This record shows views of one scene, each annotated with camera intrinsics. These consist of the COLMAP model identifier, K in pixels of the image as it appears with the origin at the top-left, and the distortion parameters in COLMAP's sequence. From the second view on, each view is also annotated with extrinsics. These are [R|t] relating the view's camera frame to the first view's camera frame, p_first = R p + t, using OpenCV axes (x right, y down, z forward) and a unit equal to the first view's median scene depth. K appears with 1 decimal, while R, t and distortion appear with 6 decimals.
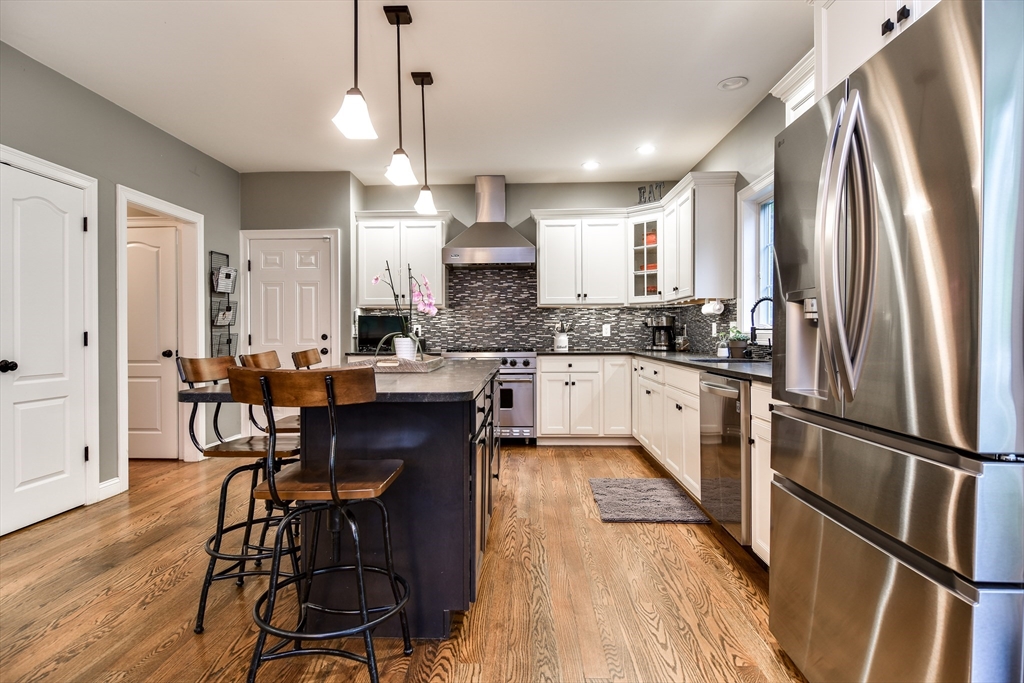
lens RADIAL K [[545.2, 0, 503.2], [0, 545.2, 336.8], [0, 0, 1]] dist [0.004657, -0.009515]
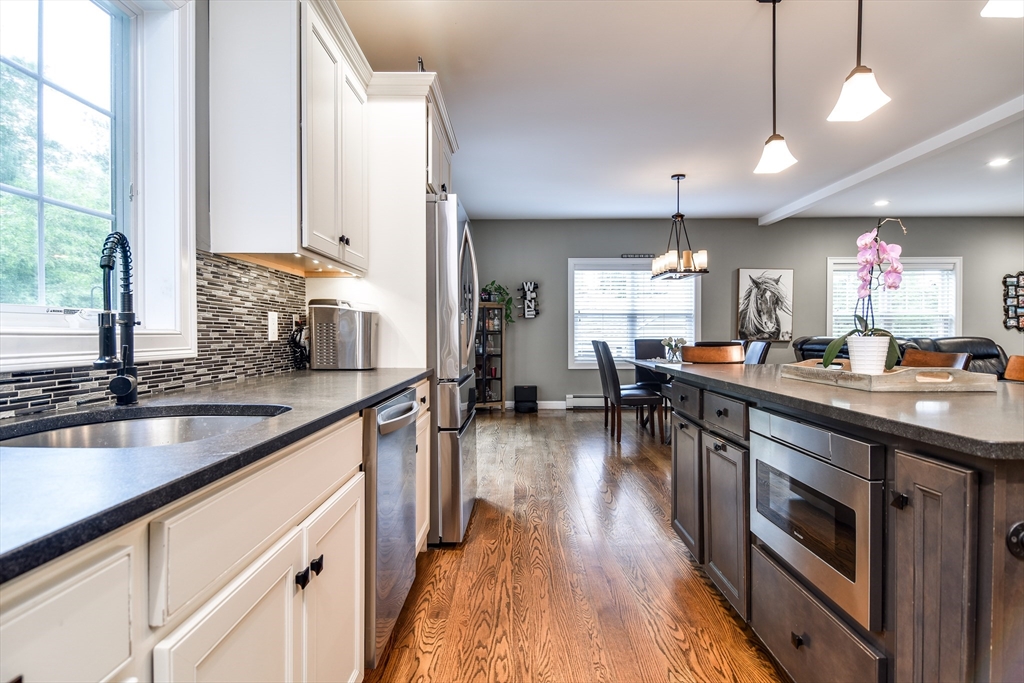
lens RADIAL K [[545.2, 0, 506.8], [0, 545.2, 337.9], [0, 0, 1]] dist [0.004657, -0.009515]
pose [[-0.999674, 0.005632, -0.024907, 0.178806], [0.005278, 0.999884, 0.014256, -0.005095], [0.024985, 0.014120, -0.999588, 1.071418]]
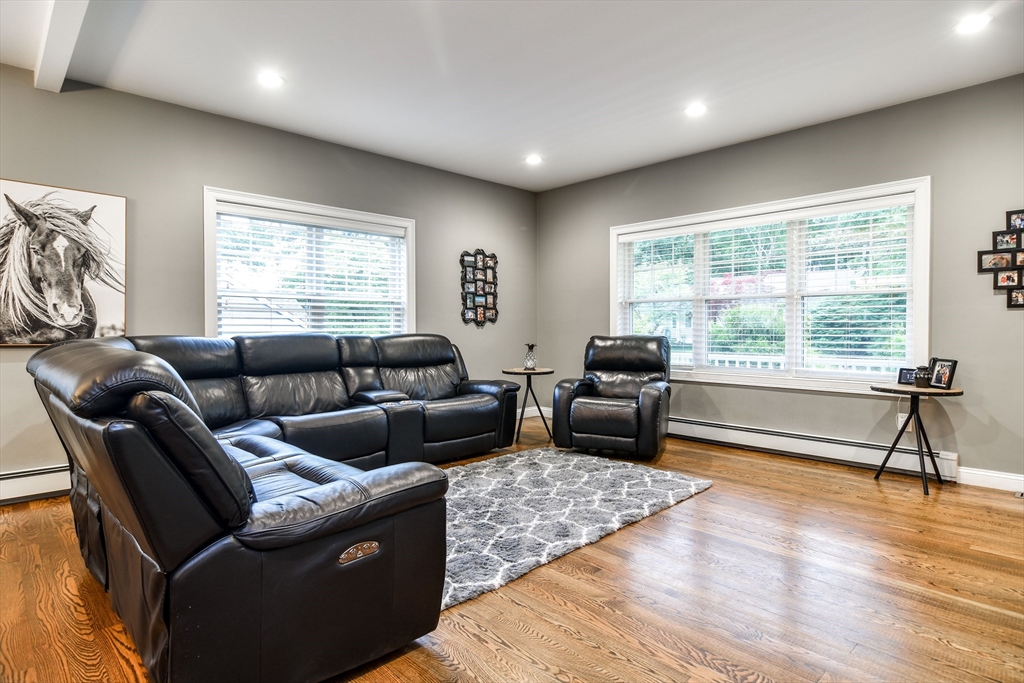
lens RADIAL K [[545.2, 0, 510.1], [0, 545.2, 337.5], [0, 0, 1]] dist [0.004657, -0.009515]
pose [[-0.687996, 0.018221, -0.725485, -0.586876], [0.000252, 0.999691, 0.024869, 0.002220], [0.725714, 0.016927, -0.687788, 0.356025]]
